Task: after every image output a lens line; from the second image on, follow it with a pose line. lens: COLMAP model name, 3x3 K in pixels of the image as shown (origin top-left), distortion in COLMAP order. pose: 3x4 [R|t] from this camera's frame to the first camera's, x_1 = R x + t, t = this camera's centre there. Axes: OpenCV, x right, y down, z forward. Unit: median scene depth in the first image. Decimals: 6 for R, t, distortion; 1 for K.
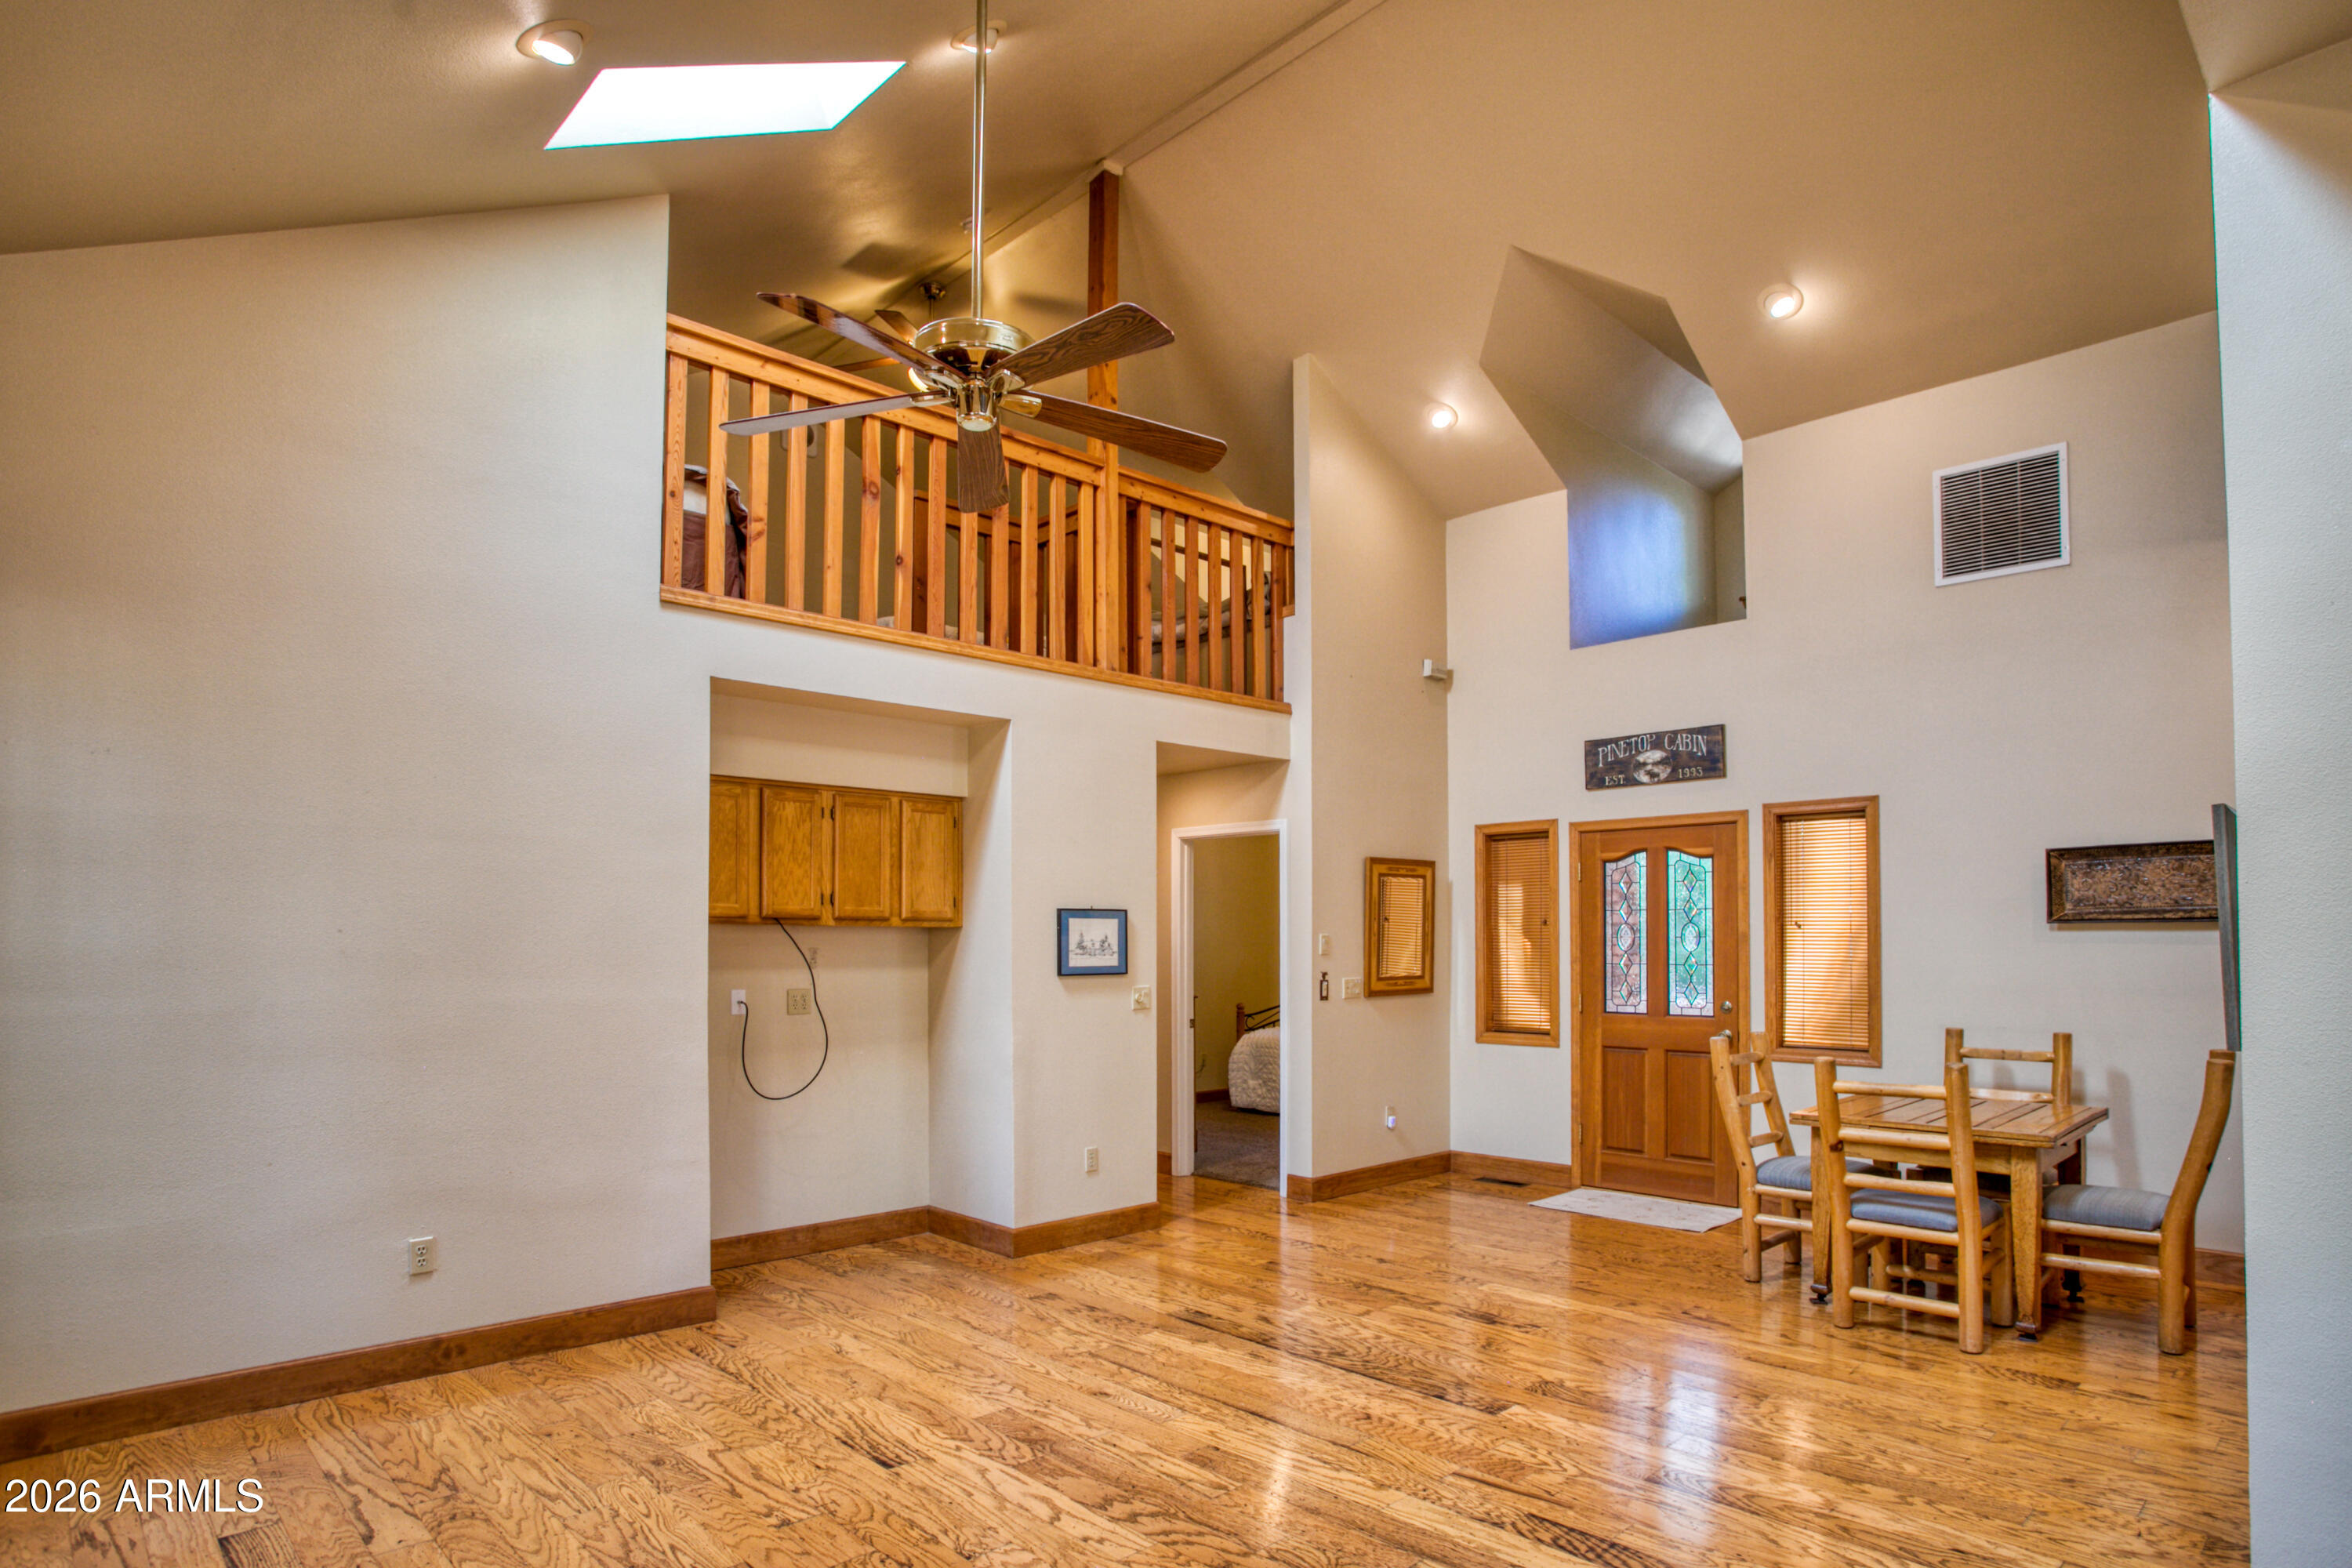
lens RADIAL K [[1250.5, 0, 1245.4], [0, 1250.5, 937.5], [0, 0, 1]] dist [-0.056835, 0.025096]
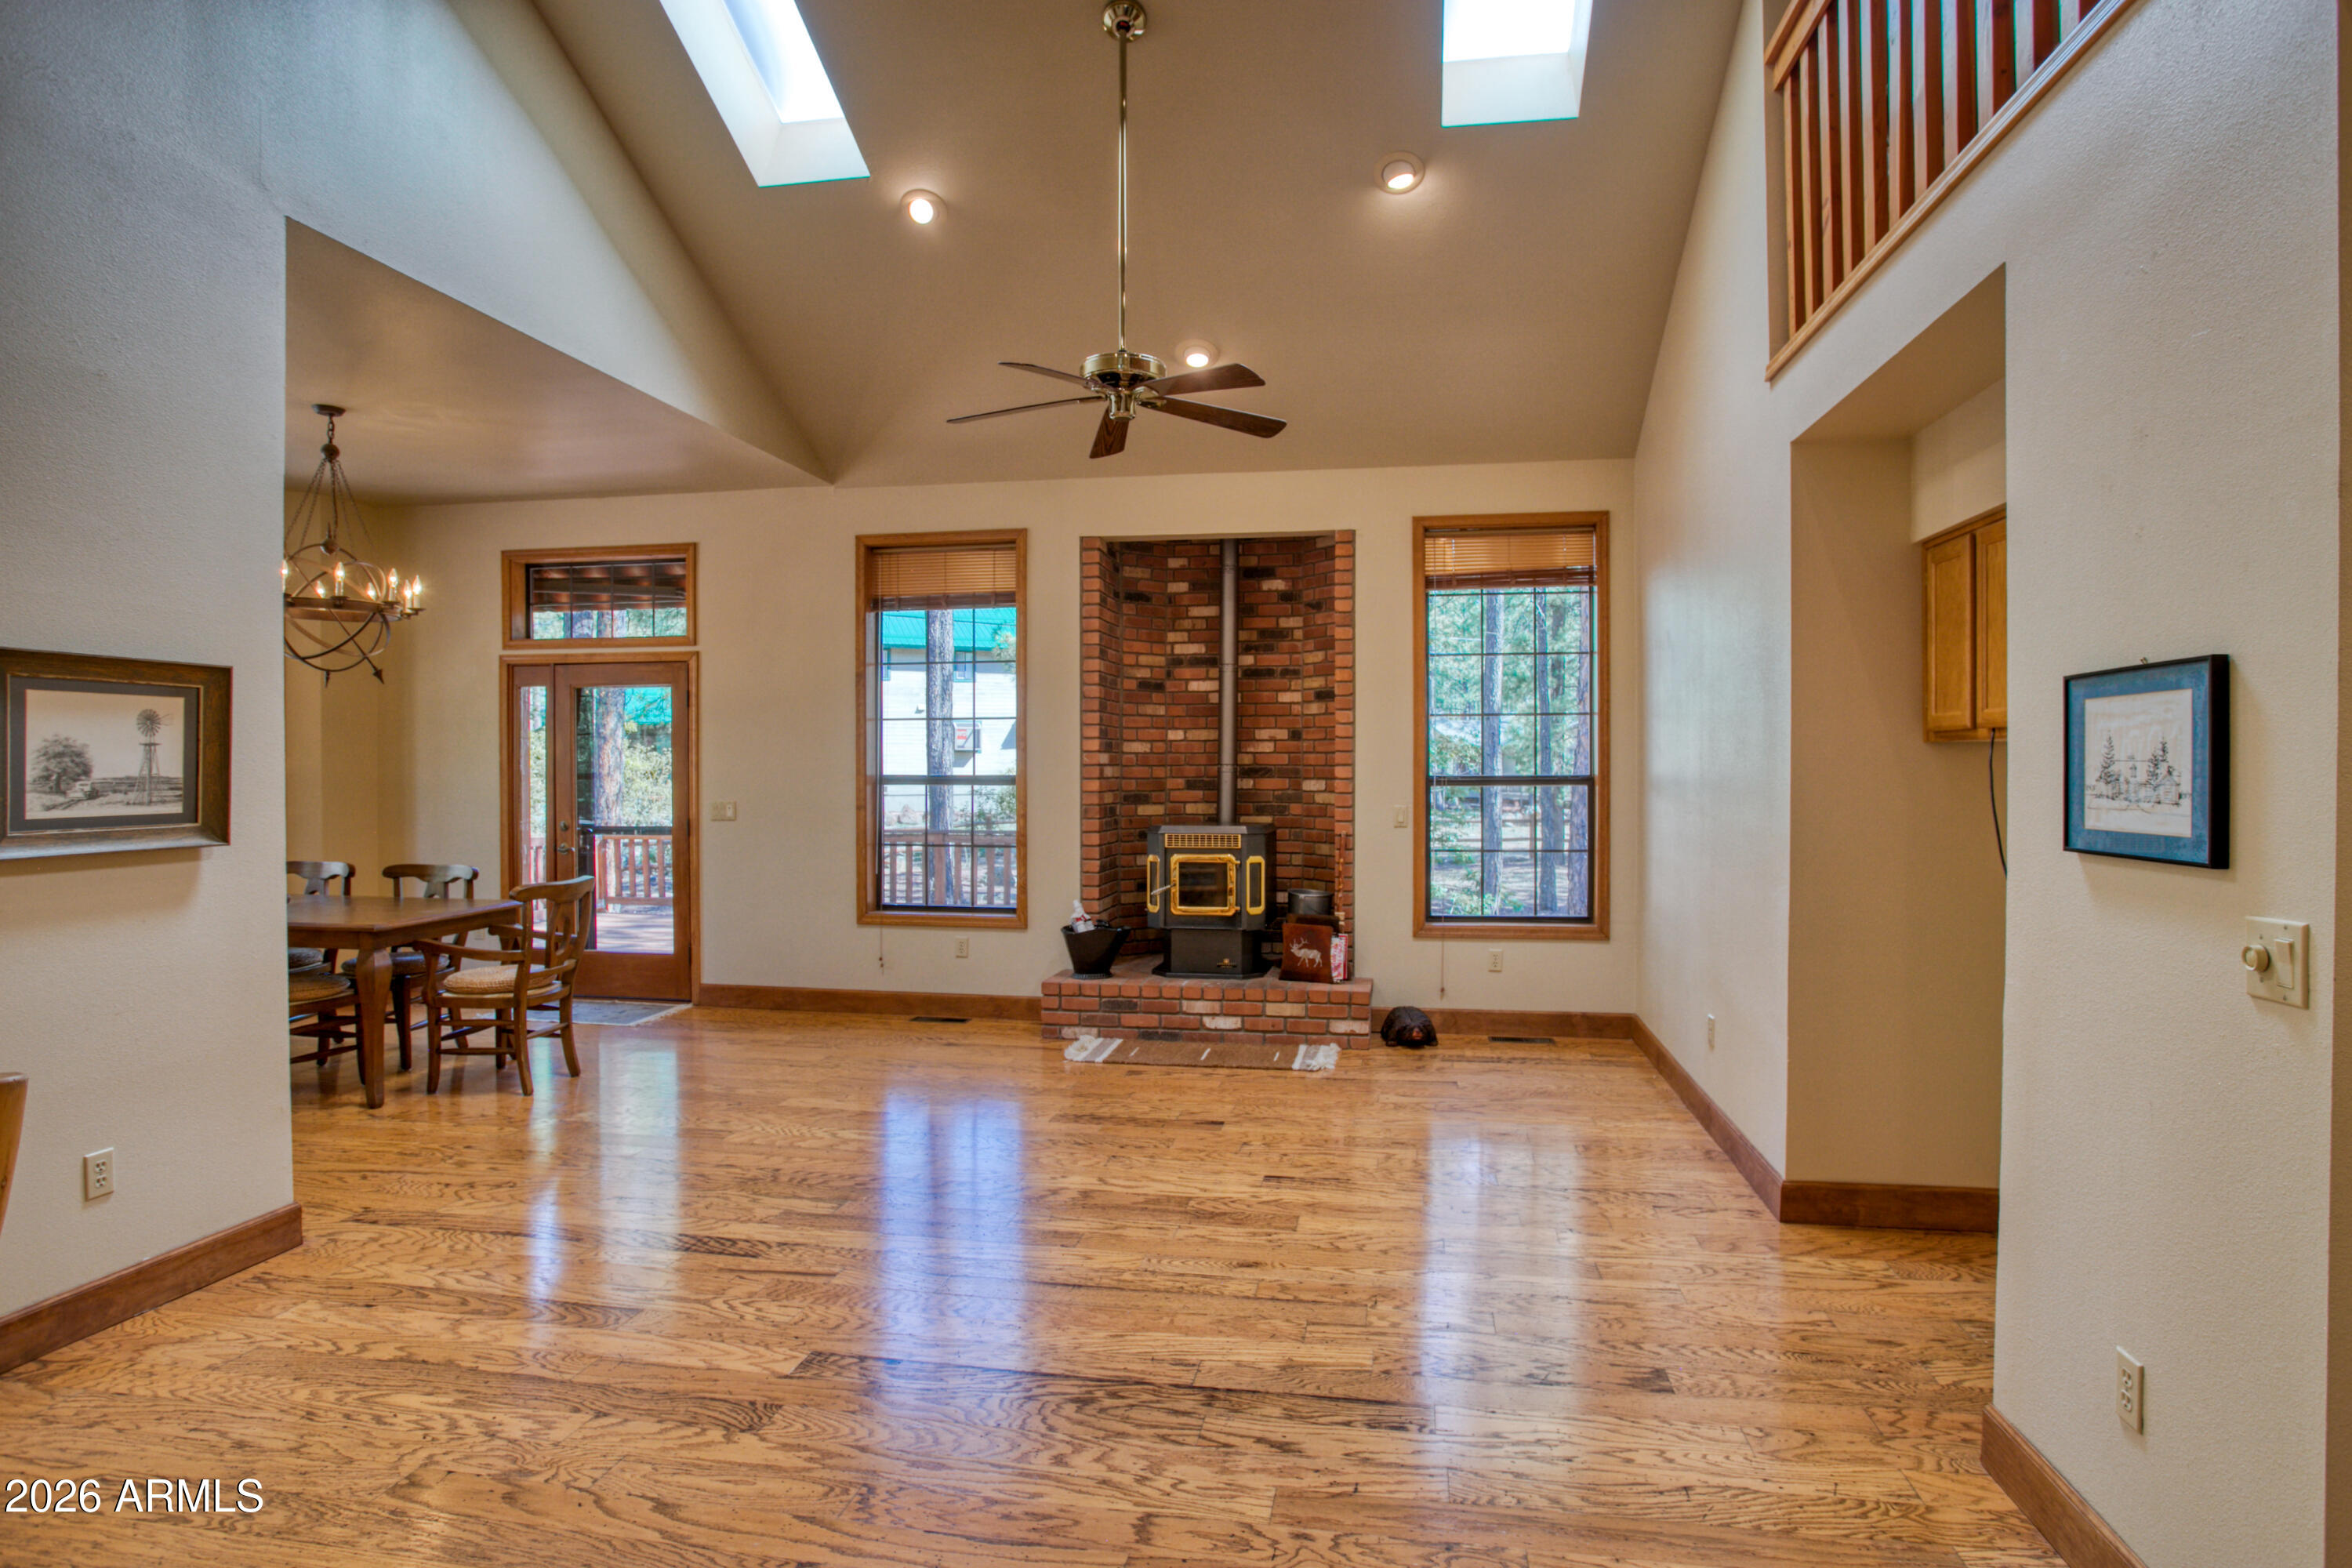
lens RADIAL K [[1250.5, 0, 1212.2], [0, 1250.5, 788.3], [0, 0, 1]] dist [-0.056835, 0.025096]
pose [[-0.817718, 0.010586, -0.575522, 0.397230], [0.002898, 0.999894, 0.014274, 0.004332], [0.575612, 0.010004, -0.817662, 1.600341]]
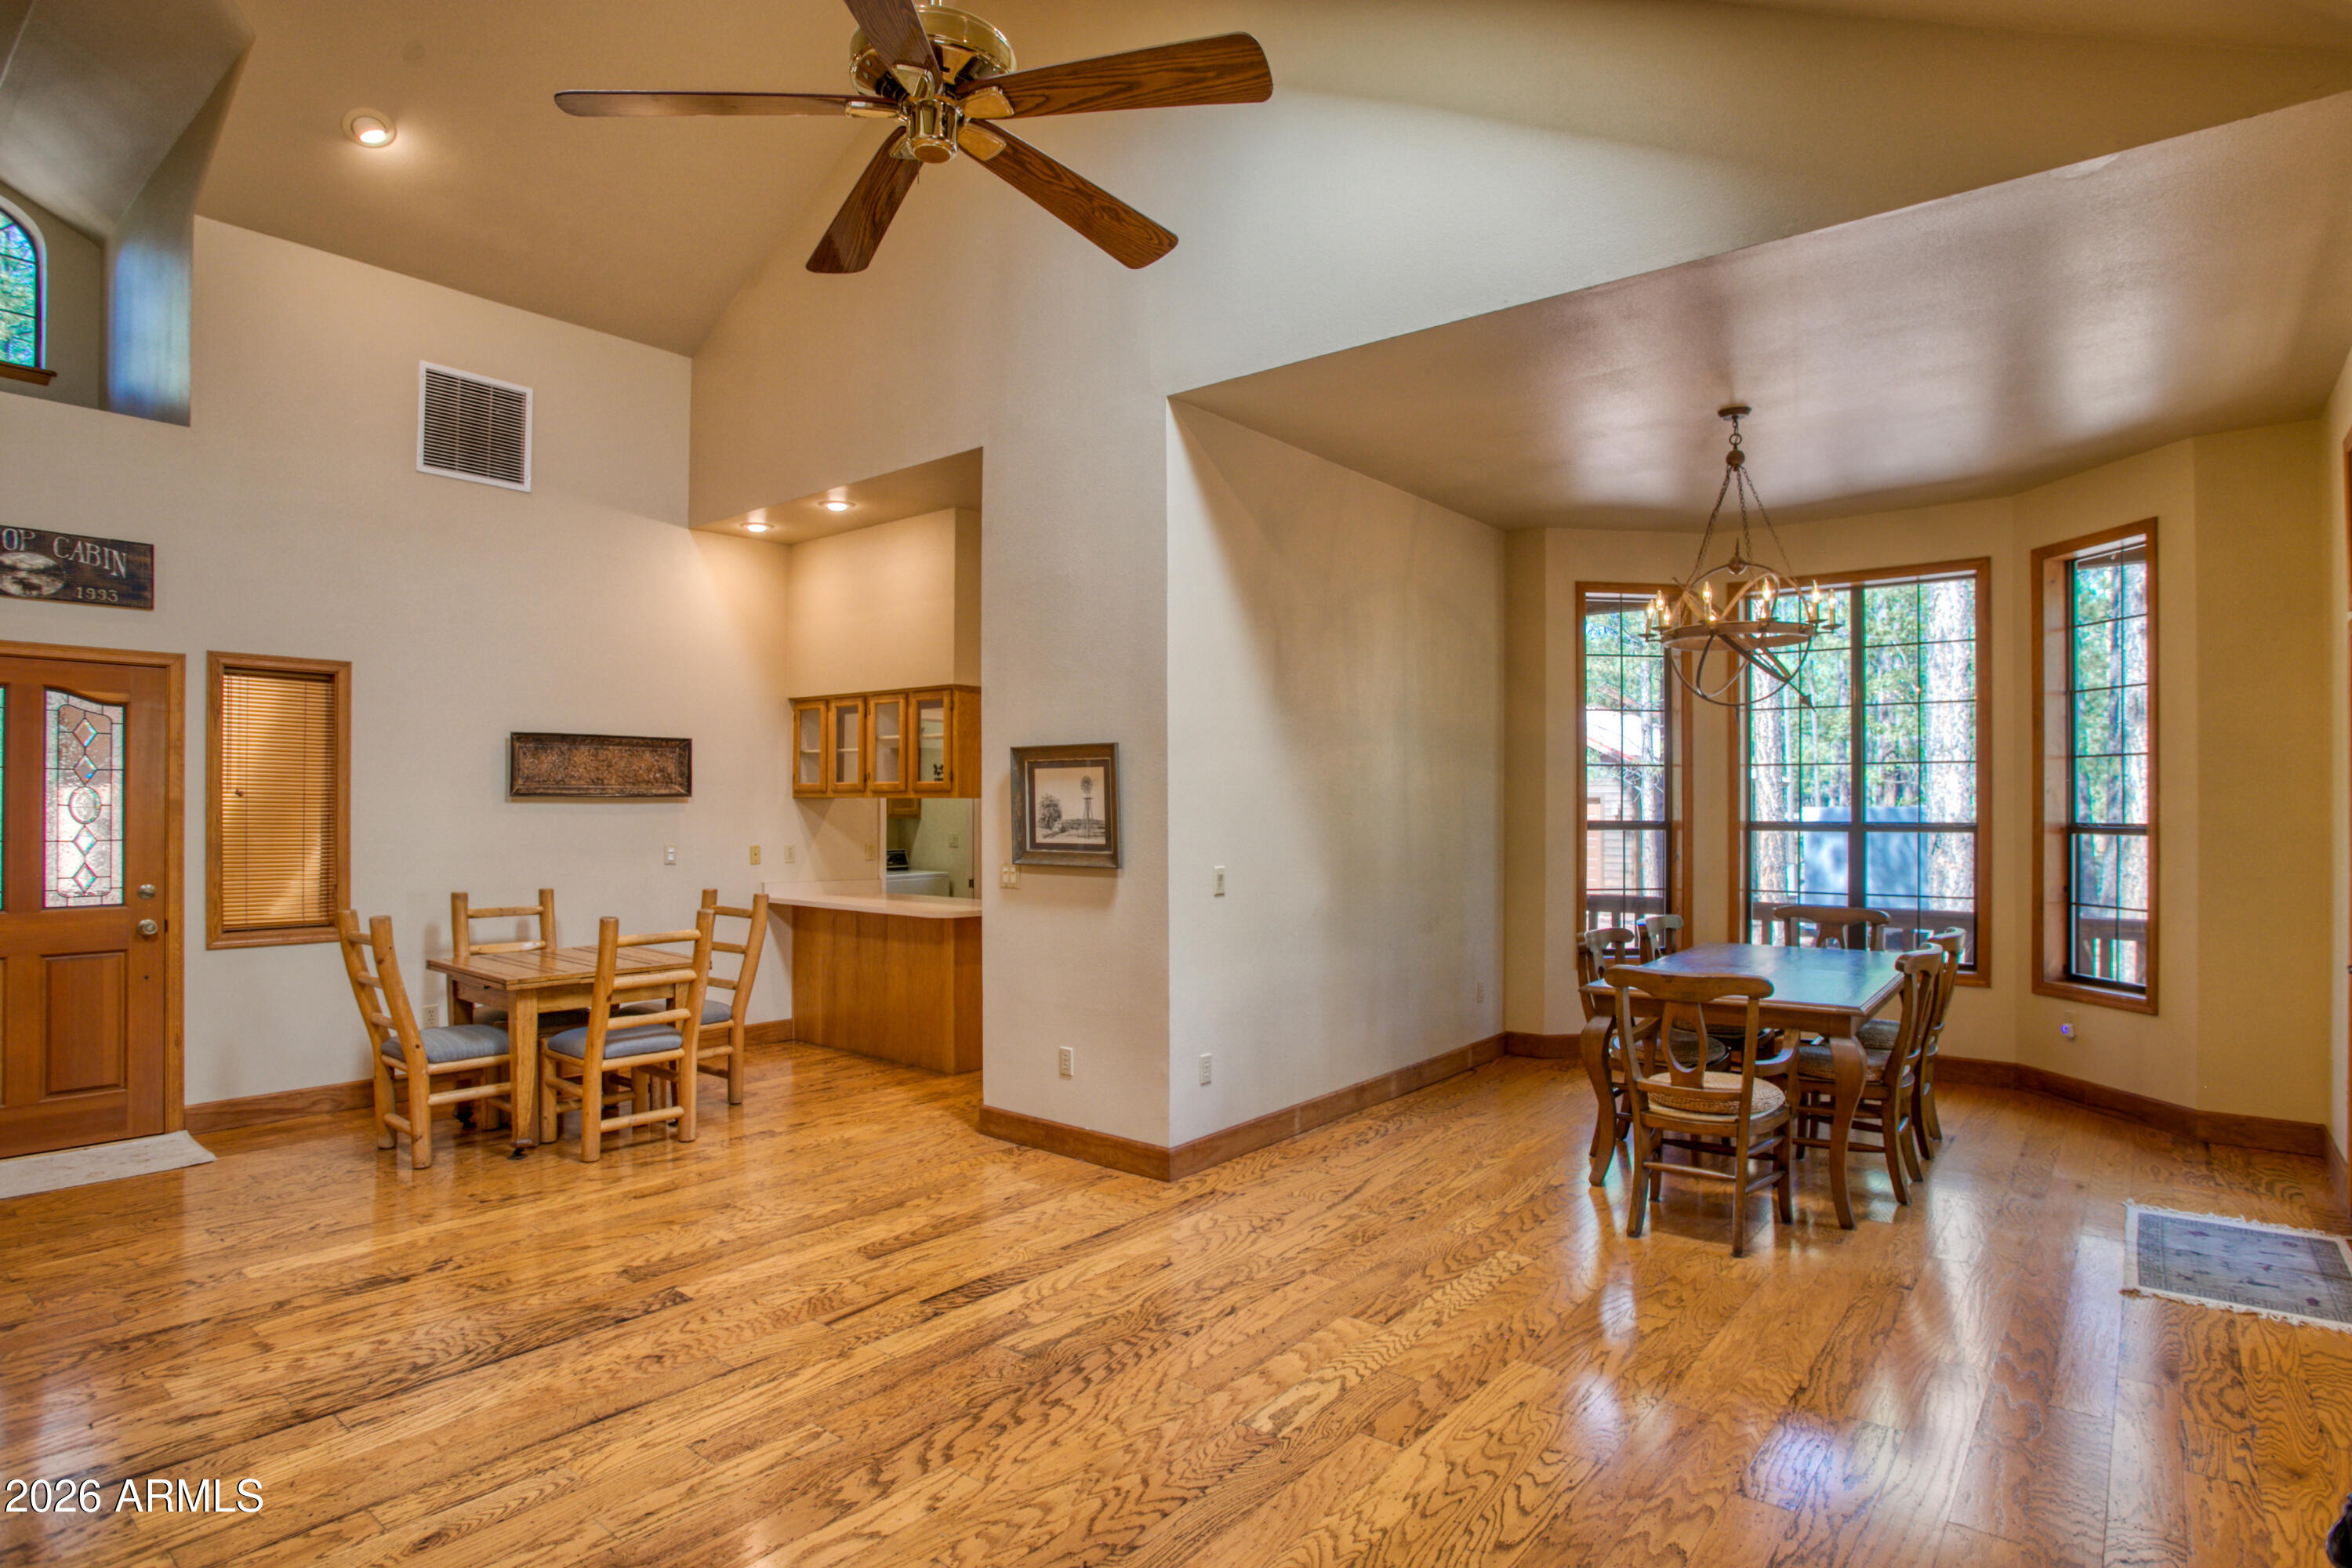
lens RADIAL K [[1226.9, 0, 1111.1], [0, 1226.9, 811.0], [0, 0, 1]] dist [-0.041207, 0.016153]
pose [[-0.051985, 0.002090, 0.998646, -0.681956], [-0.007015, 0.999972, -0.002458, 0.001095], [-0.998623, -0.007133, -0.051969, 0.640926]]
